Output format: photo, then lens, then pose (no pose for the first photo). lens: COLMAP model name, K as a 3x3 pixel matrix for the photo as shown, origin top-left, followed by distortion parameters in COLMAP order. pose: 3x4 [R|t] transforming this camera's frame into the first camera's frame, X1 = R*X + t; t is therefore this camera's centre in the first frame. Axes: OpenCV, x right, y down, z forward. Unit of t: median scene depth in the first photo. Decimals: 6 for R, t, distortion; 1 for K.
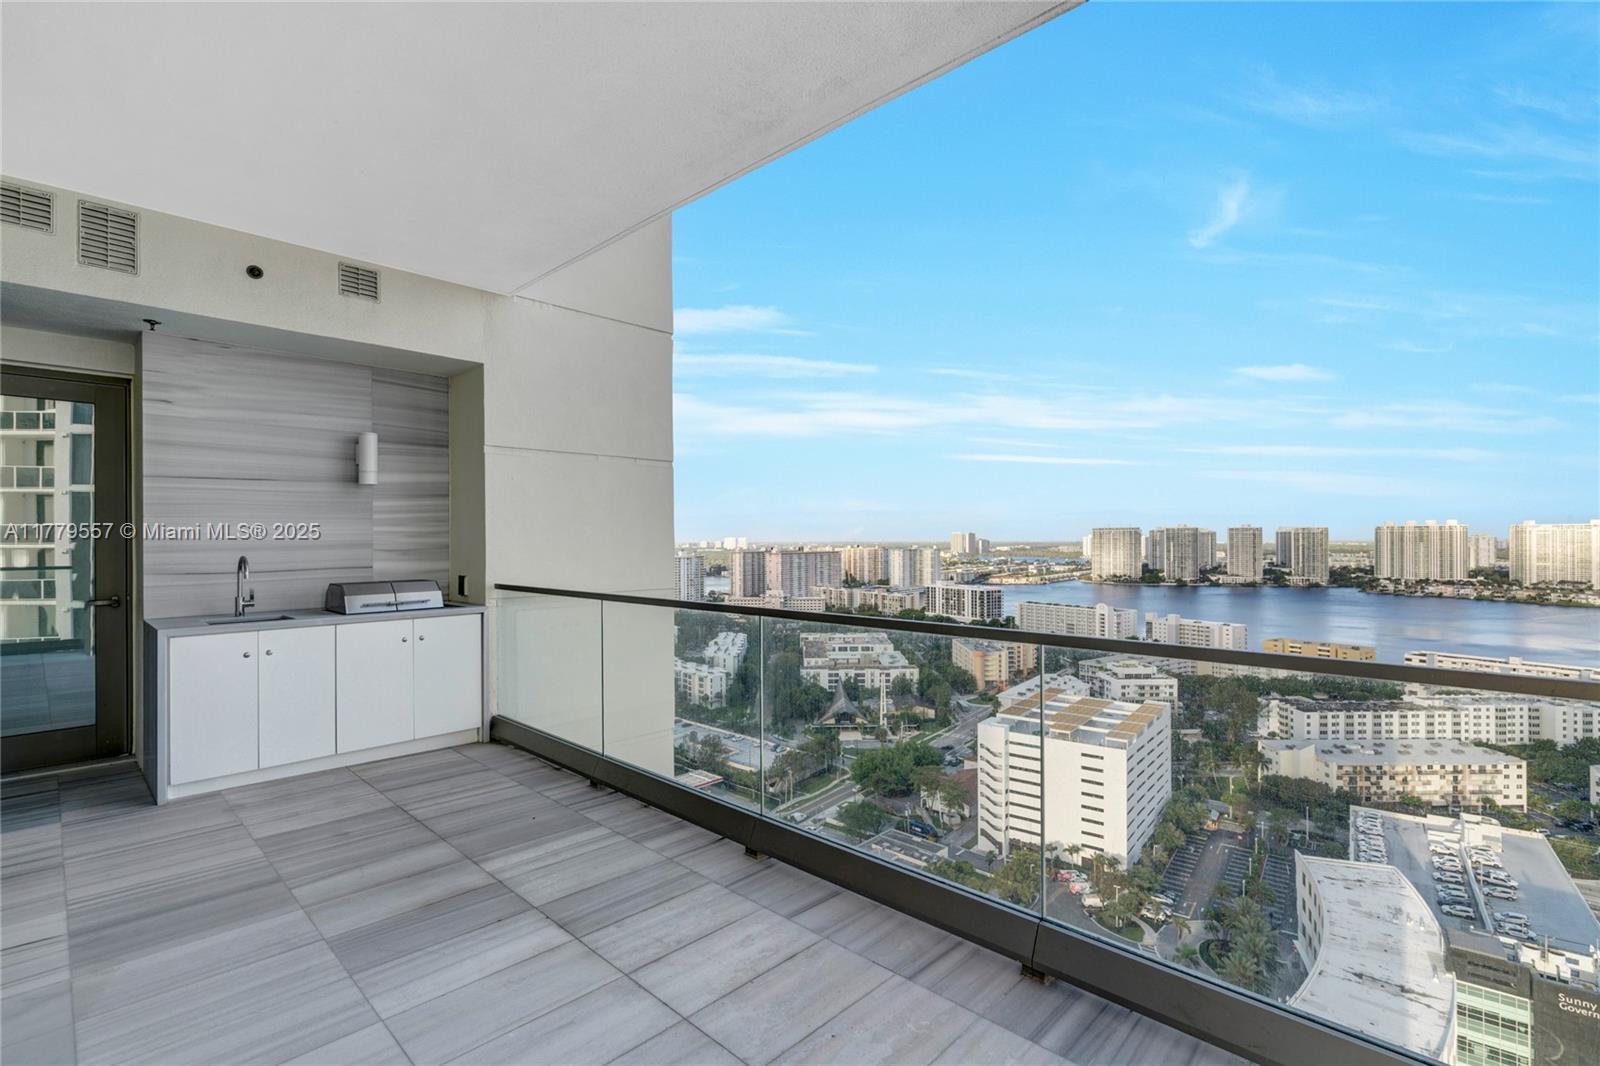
lens RADIAL K [[726.0, 0, 796.7], [0, 726.0, 535.6], [0, 0, 1]] dist [0.001265, 0.000292]
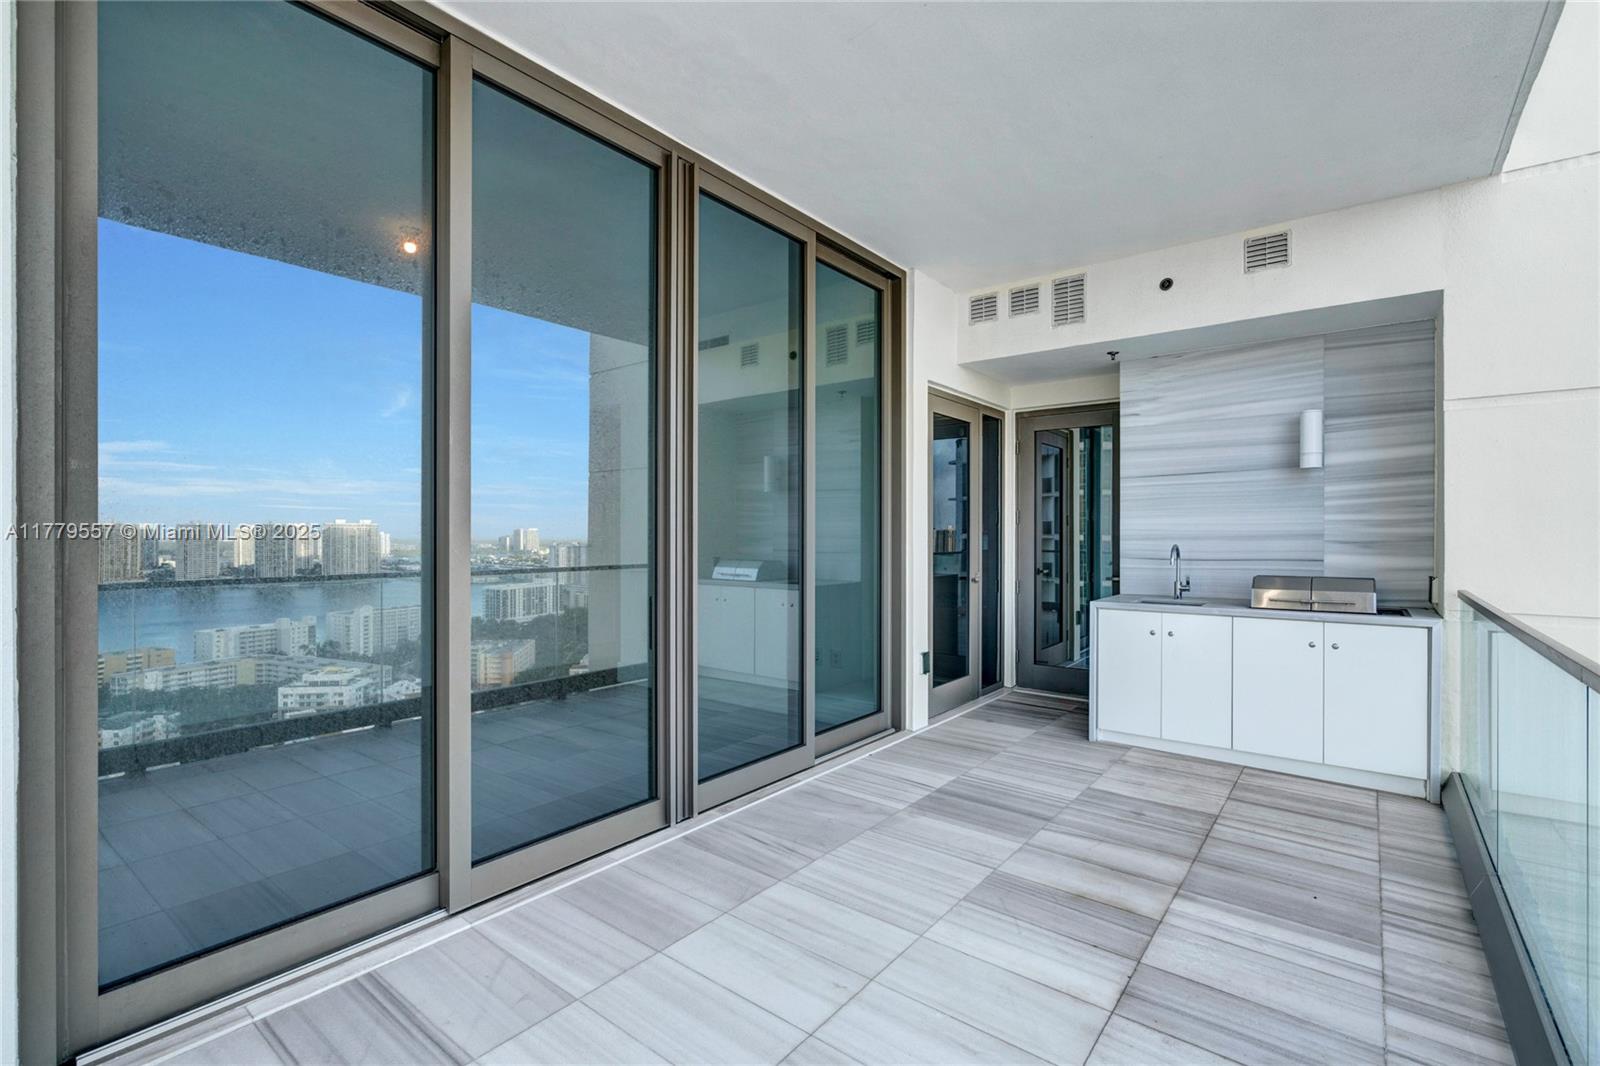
lens RADIAL K [[726.0, 0, 801.9], [0, 726.0, 535.0], [0, 0, 1]] dist [0.001265, 0.000292]
pose [[0.115825, 0.008103, -0.993237, 0.288094], [0.002364, 0.999962, 0.008433, 0.004070], [0.993267, -0.003325, 0.115802, 0.341204]]
